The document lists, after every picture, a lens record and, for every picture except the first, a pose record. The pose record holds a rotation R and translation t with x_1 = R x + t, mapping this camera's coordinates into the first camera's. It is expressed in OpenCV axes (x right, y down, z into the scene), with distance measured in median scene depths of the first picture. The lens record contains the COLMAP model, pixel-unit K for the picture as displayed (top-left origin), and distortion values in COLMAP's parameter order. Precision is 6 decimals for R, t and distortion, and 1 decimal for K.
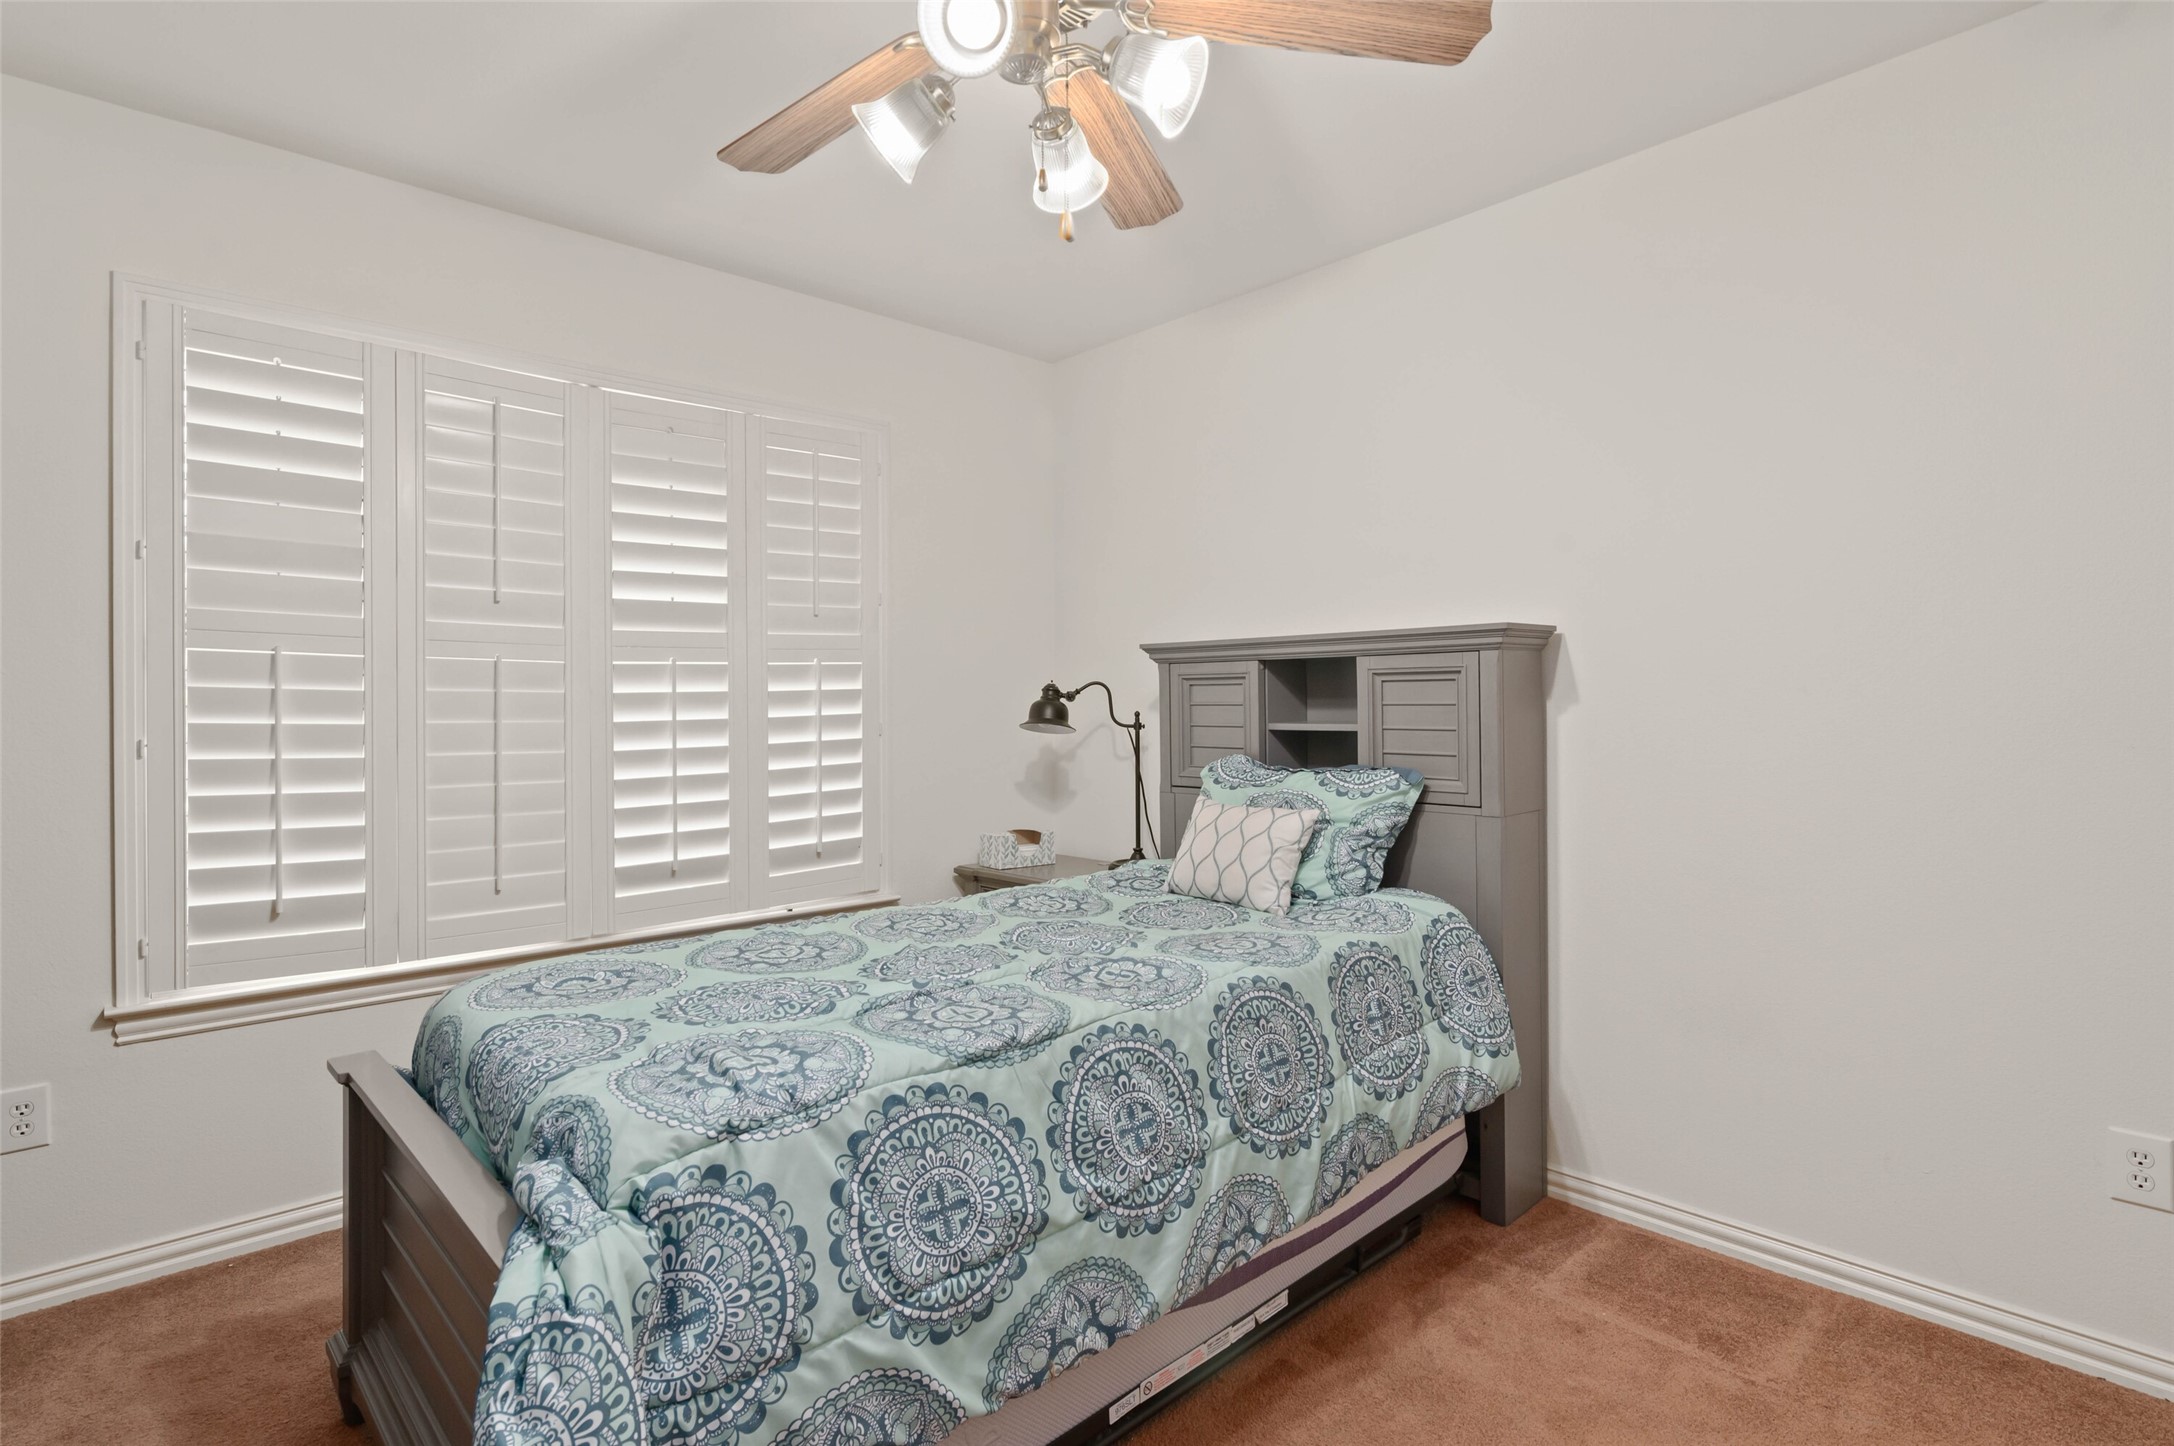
lens RADIAL K [[1053.9, 0, 1079.4], [0, 1053.9, 695.3], [0, 0, 1]] dist [-0.002273, -0.000774]
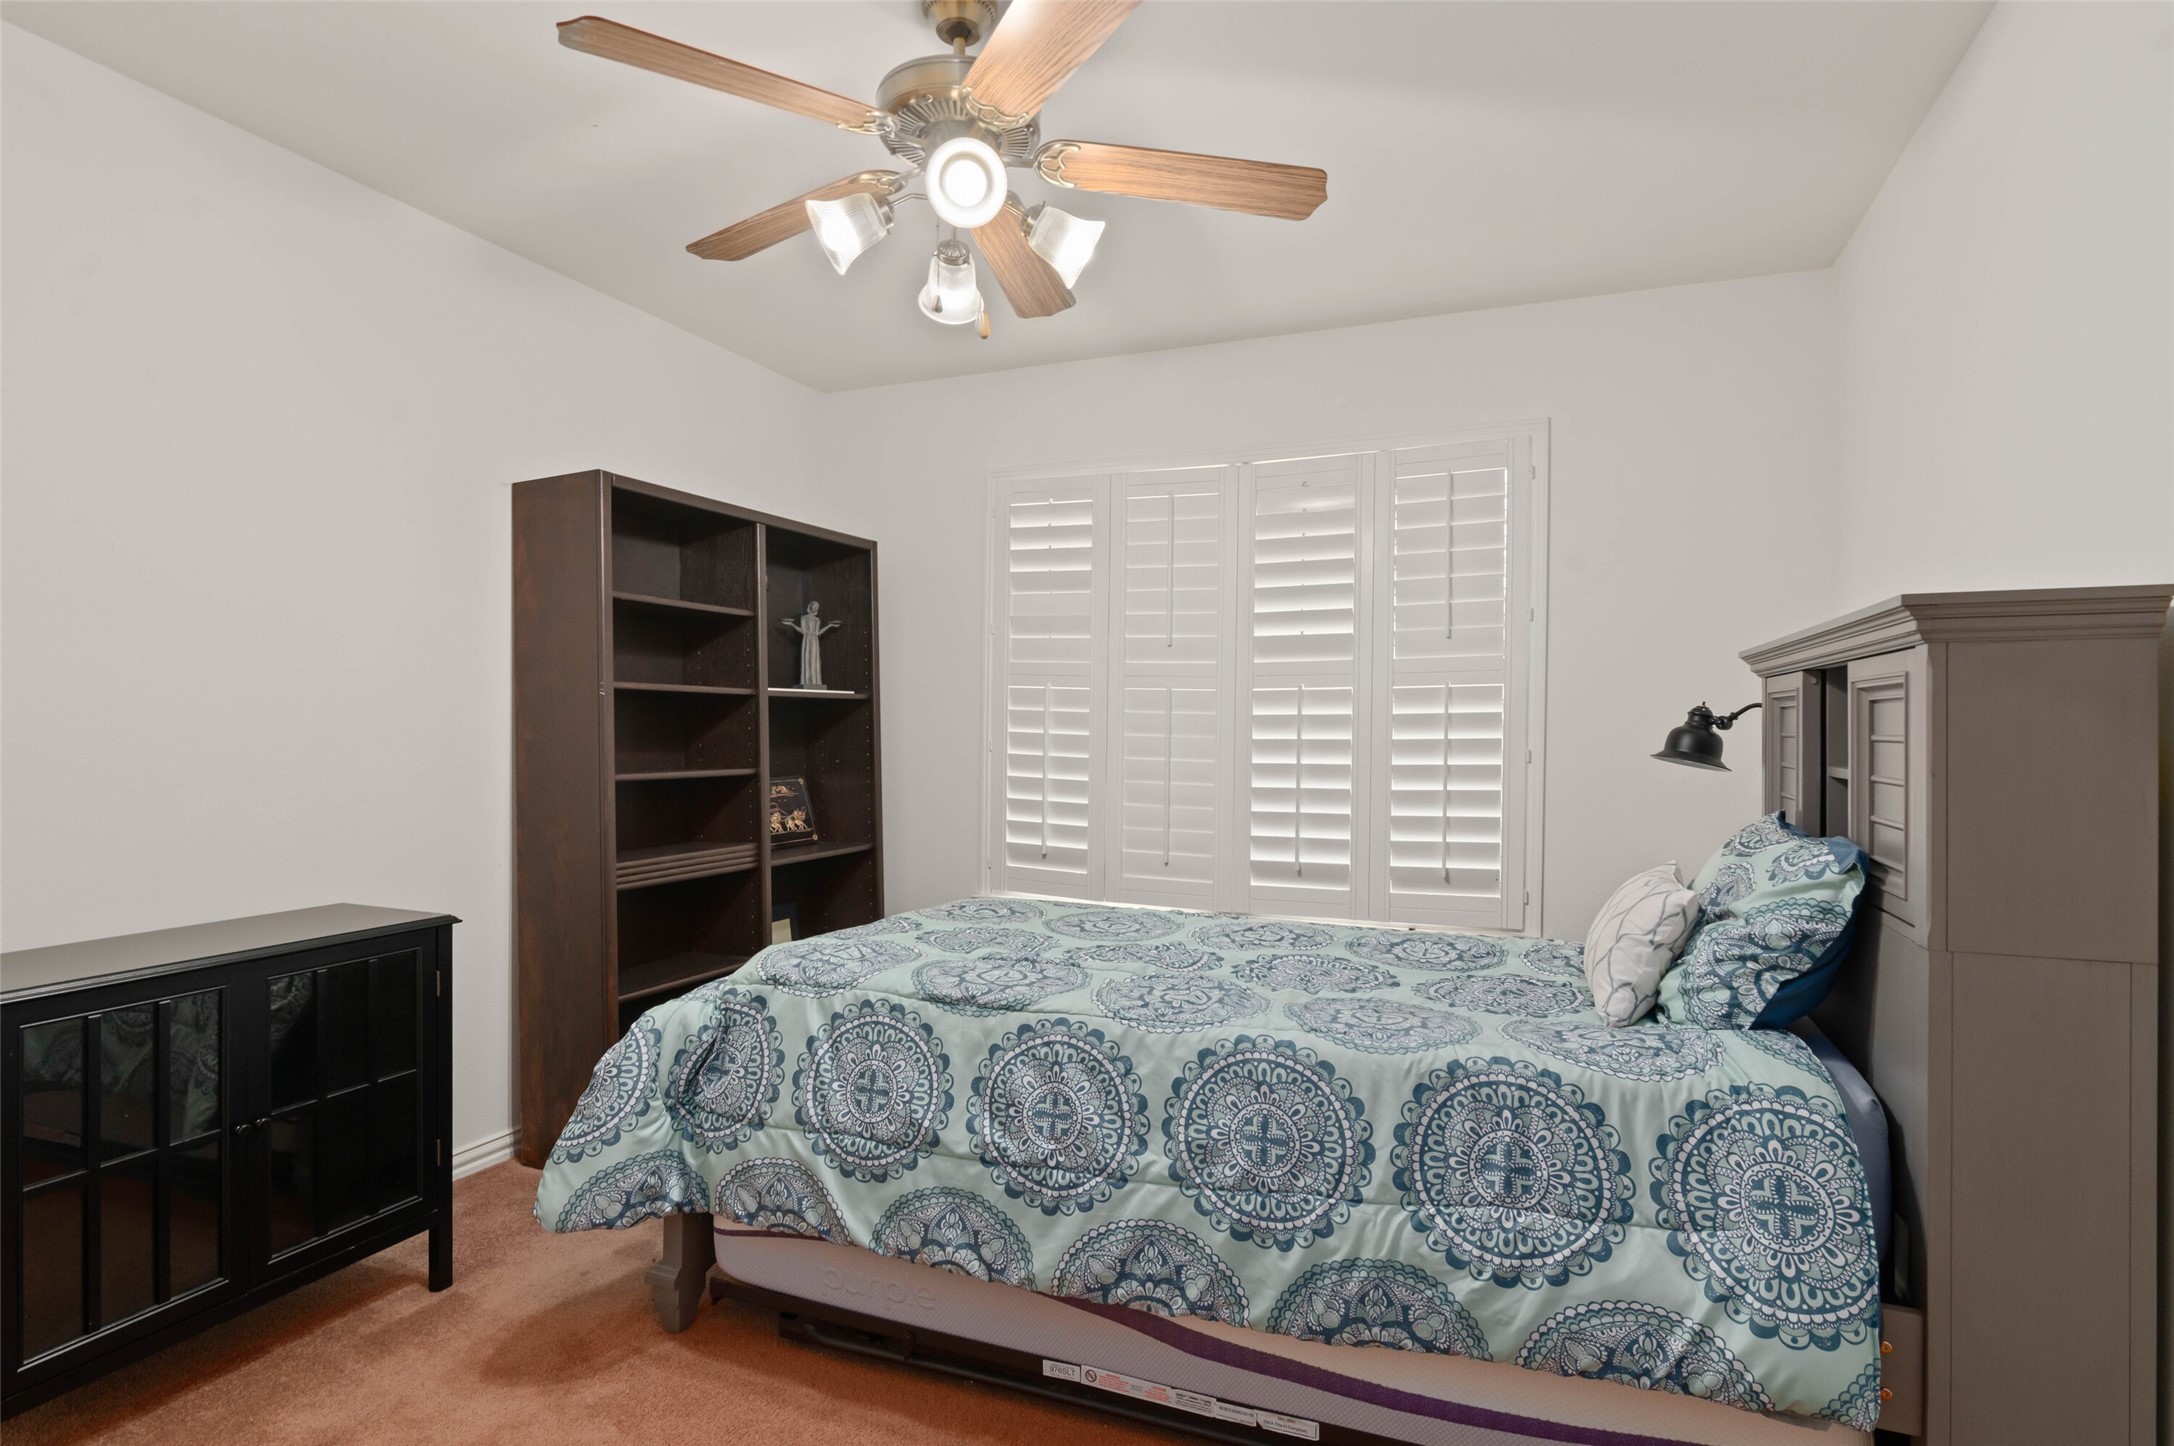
lens RADIAL K [[1070.4, 0, 1087.0], [0, 1070.4, 723.0], [0, 0, 1]] dist [0.000113, -0.000231]
pose [[0.434687, 0.011263, -0.900511, 1.047763], [-0.007762, 0.999932, 0.008759, -0.004056], [0.900548, 0.003182, 0.434745, 0.543622]]
